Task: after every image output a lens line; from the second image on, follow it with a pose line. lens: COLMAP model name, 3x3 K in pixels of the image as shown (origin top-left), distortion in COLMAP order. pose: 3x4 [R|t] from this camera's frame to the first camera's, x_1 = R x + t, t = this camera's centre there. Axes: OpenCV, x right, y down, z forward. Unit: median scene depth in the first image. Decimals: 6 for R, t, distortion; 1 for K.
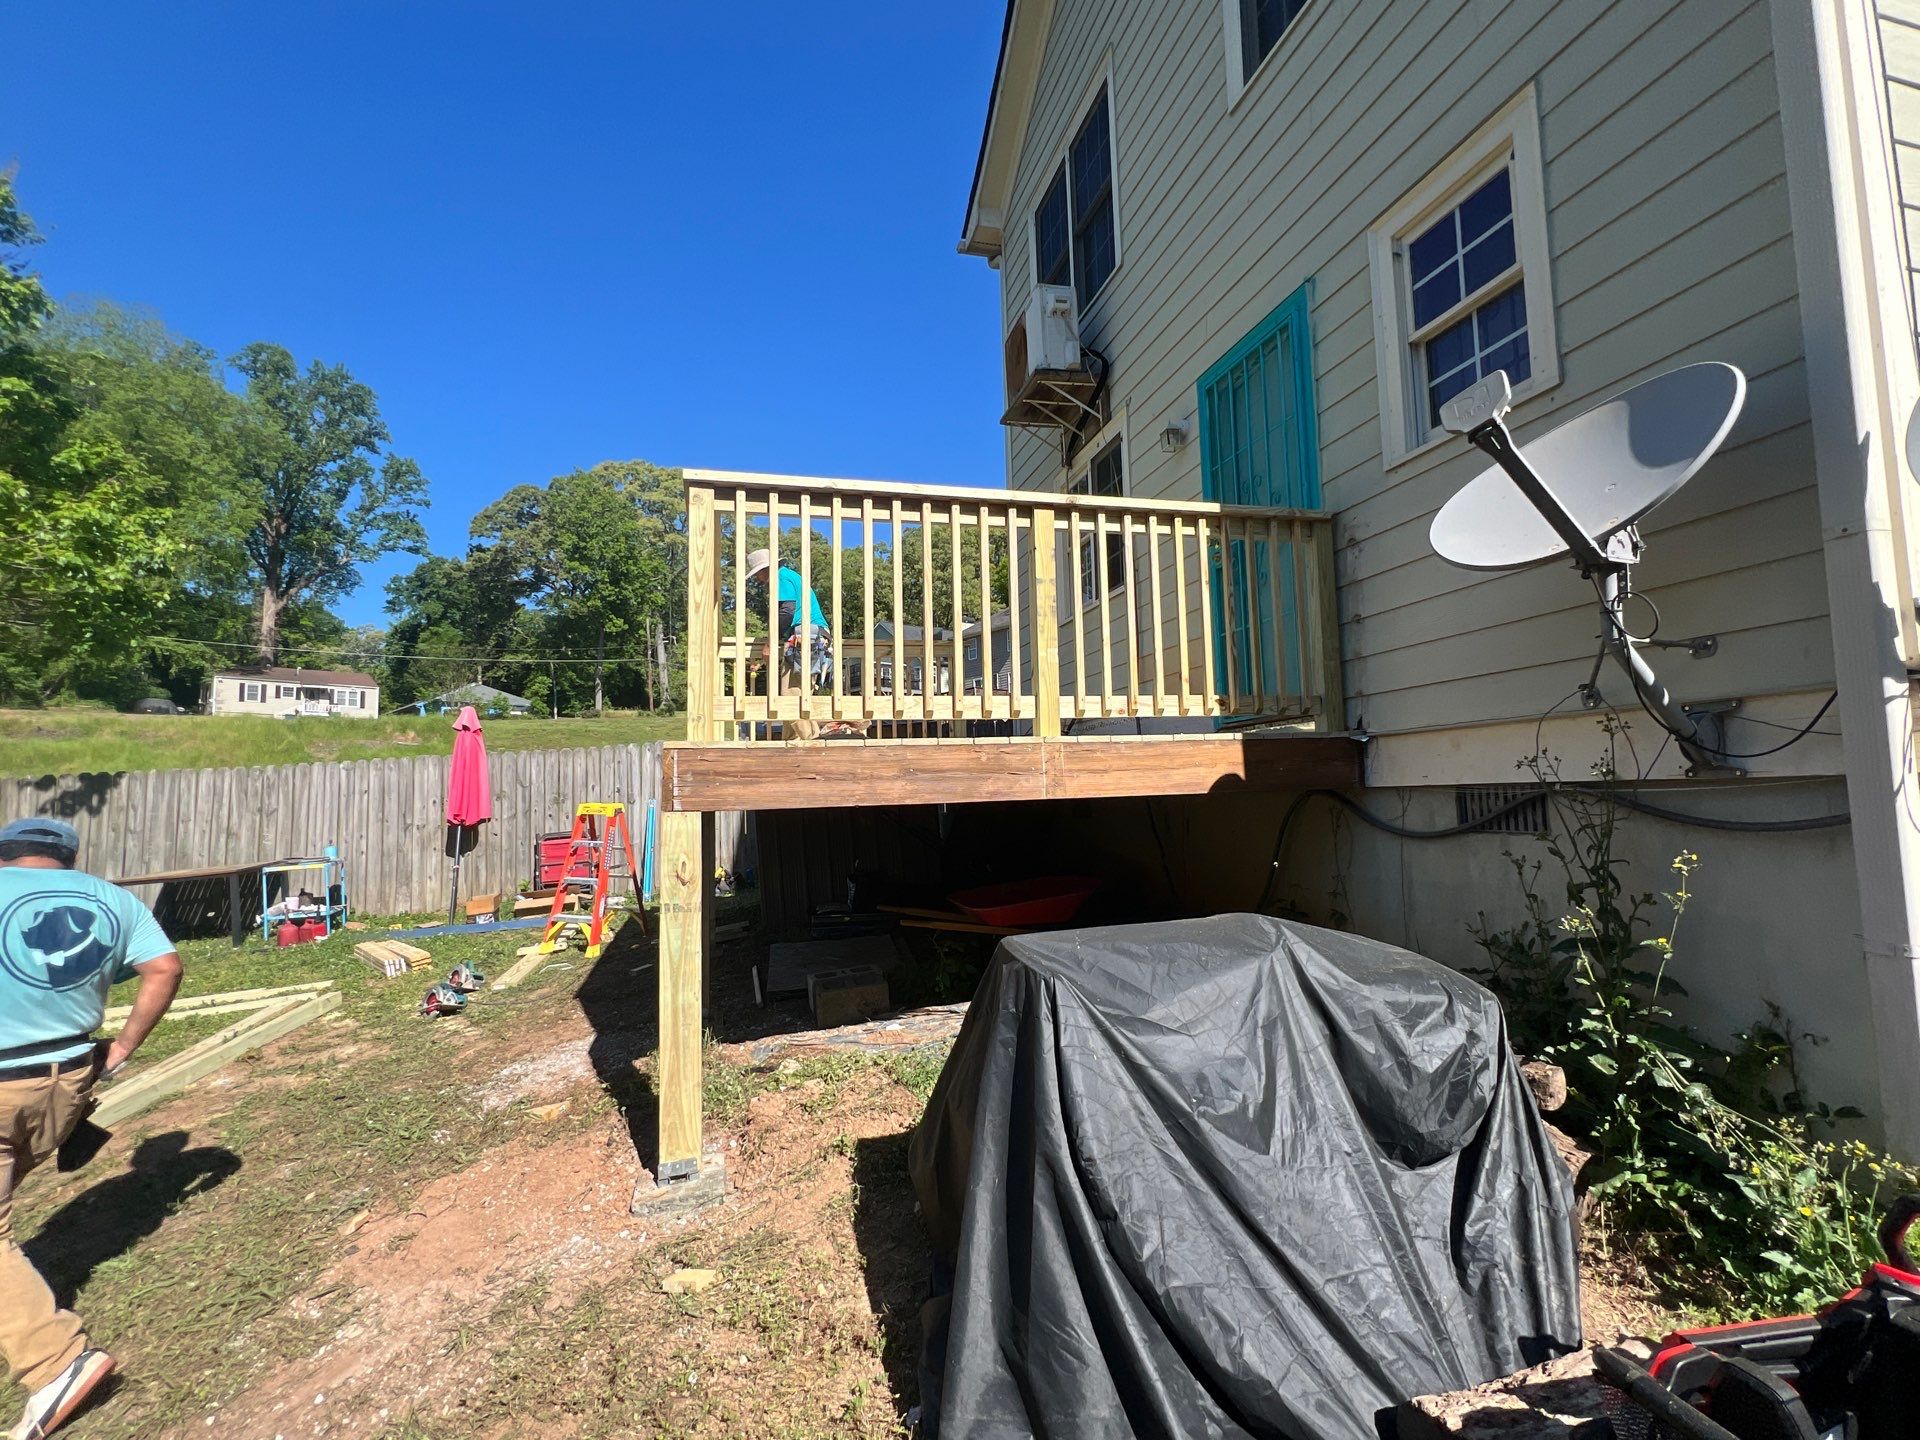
lens RADIAL K [[859.0, 0, 960.0], [0, 859.0, 720.0], [0, 0, 1]] dist [-0.002251, 0.001039]
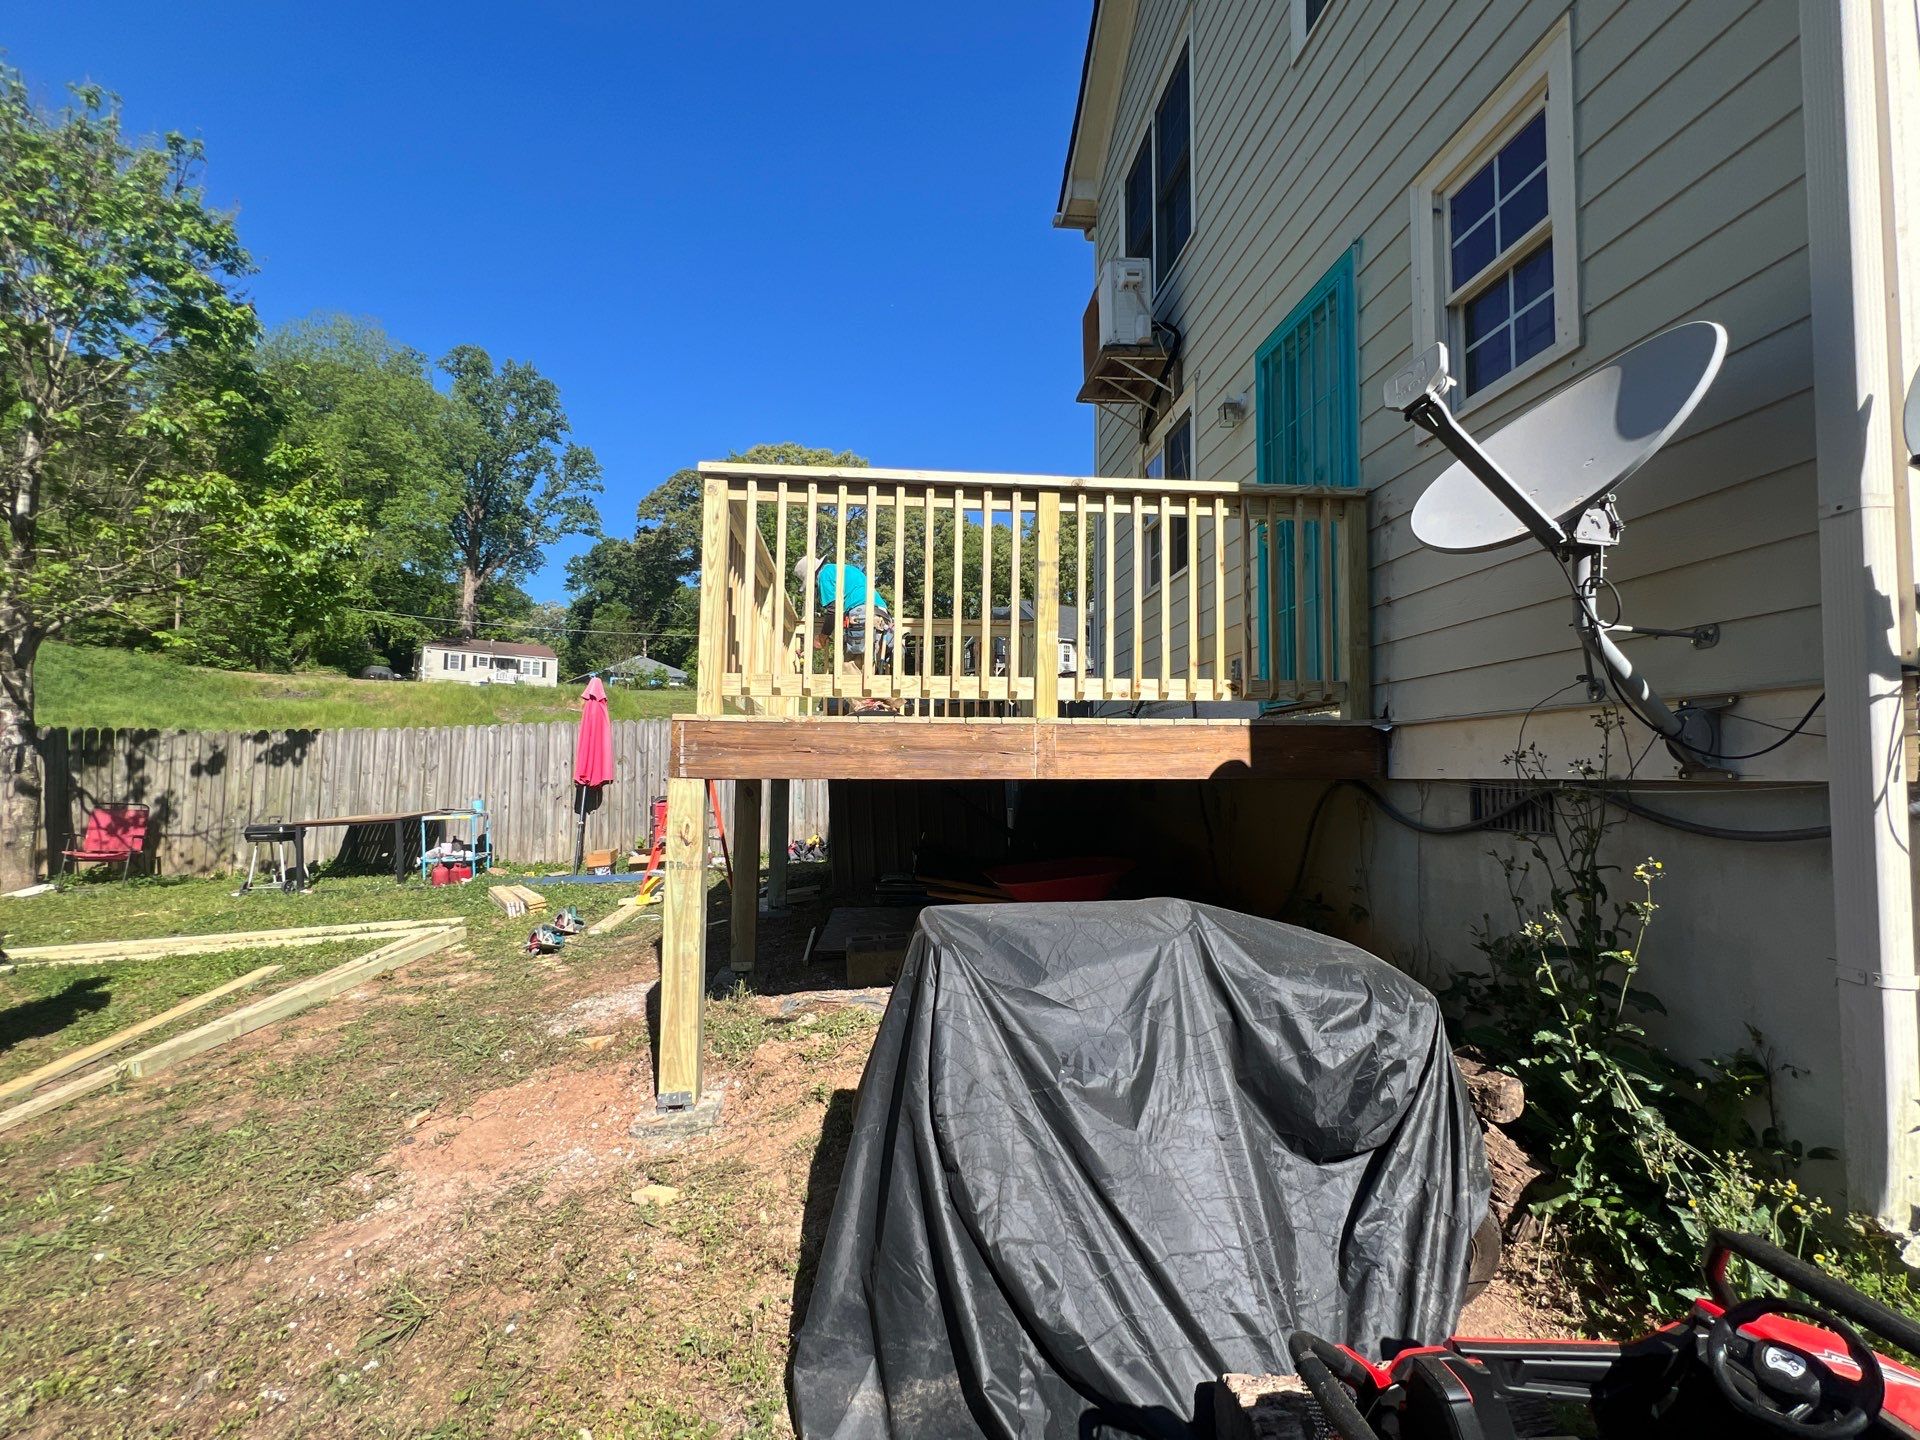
lens RADIAL K [[859.0, 0, 960.0], [0, 859.0, 720.0], [0, 0, 1]] dist [-0.002251, 0.001039]
pose [[0.986607, 0.024337, -0.161293, 0.163885], [-0.020130, 0.999415, 0.027665, -0.004171], [0.161871, -0.024048, 0.986519, -0.017924]]
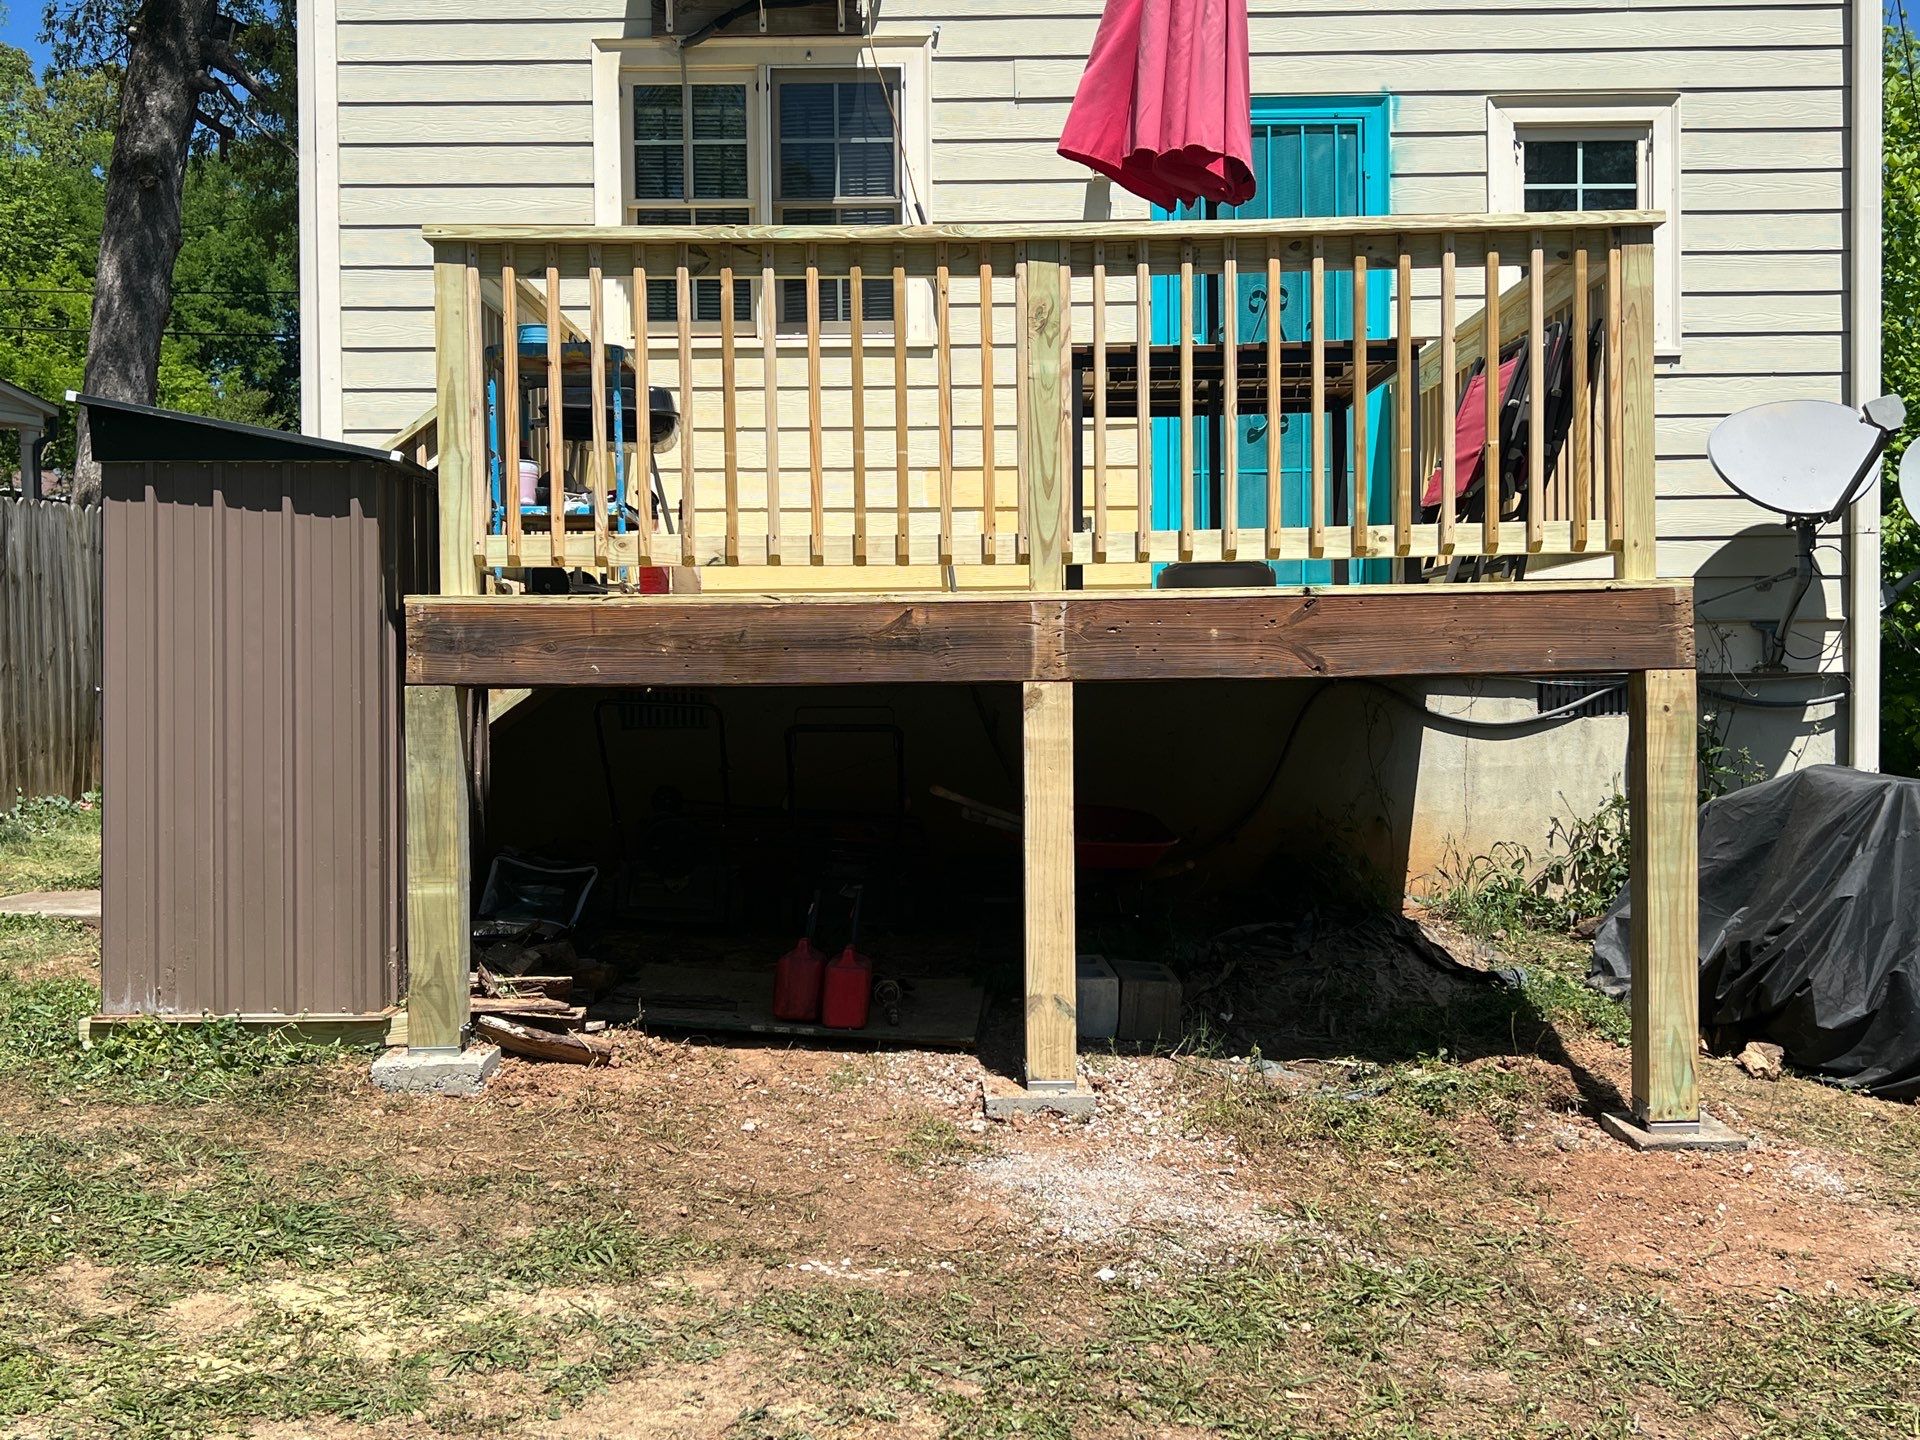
lens RADIAL K [[1967.8, 0, 960.0], [0, 1967.8, 720.0], [0, 0, 1]] dist [0.101214, -0.287131]
pose [[0.259697, 0.015120, 0.965572, -1.901775], [-0.081758, 0.996632, 0.006383, 0.164380], [-0.962223, -0.080600, 0.260058, 0.985458]]
